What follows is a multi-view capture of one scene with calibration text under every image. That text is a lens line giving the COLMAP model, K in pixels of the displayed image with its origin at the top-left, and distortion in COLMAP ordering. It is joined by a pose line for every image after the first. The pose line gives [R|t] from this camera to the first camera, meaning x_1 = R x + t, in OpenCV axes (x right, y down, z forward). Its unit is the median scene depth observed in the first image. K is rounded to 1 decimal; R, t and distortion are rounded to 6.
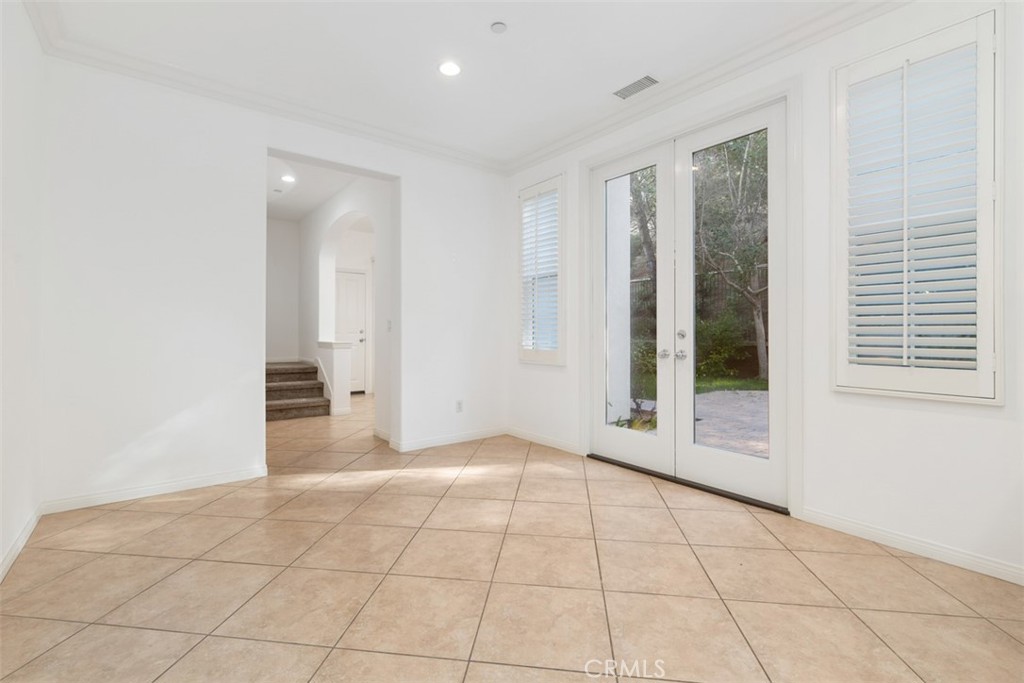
lens RADIAL K [[443.6, 0, 503.9], [0, 443.6, 336.4], [0, 0, 1]] dist [-0.000284, 0.000000]
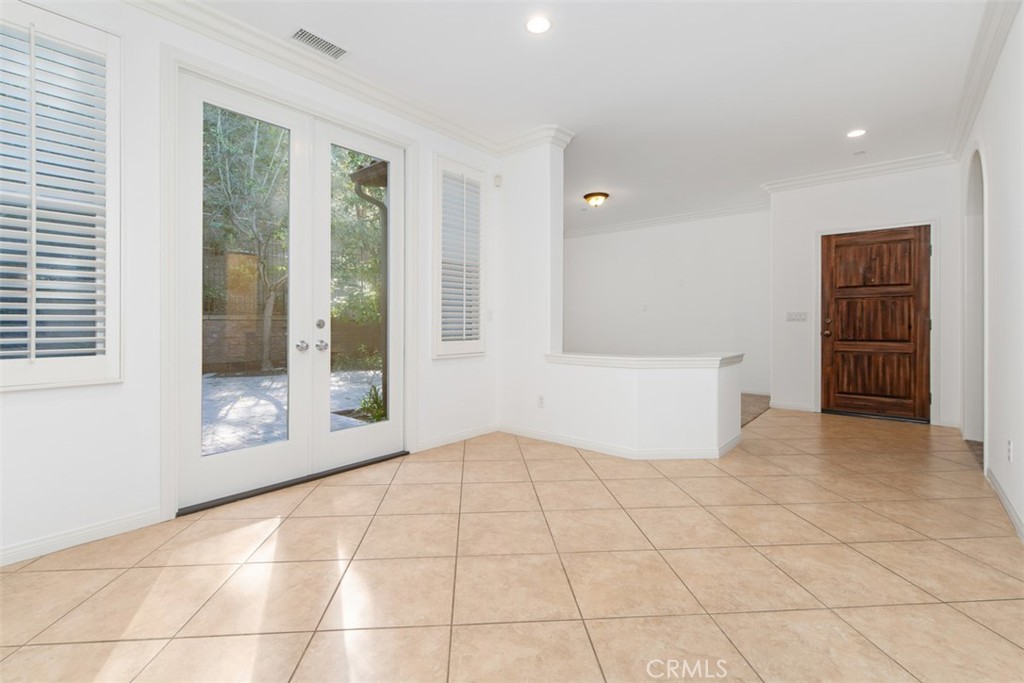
lens RADIAL K [[447.1, 0, 502.4], [0, 447.1, 321.7], [0, 0, 1]] dist [0.006259, -0.000327]
pose [[-0.183925, -0.003035, 0.982936, -0.949166], [0.007313, 0.999963, 0.004456, -0.015108], [-0.982913, 0.008008, -0.183896, 1.173019]]
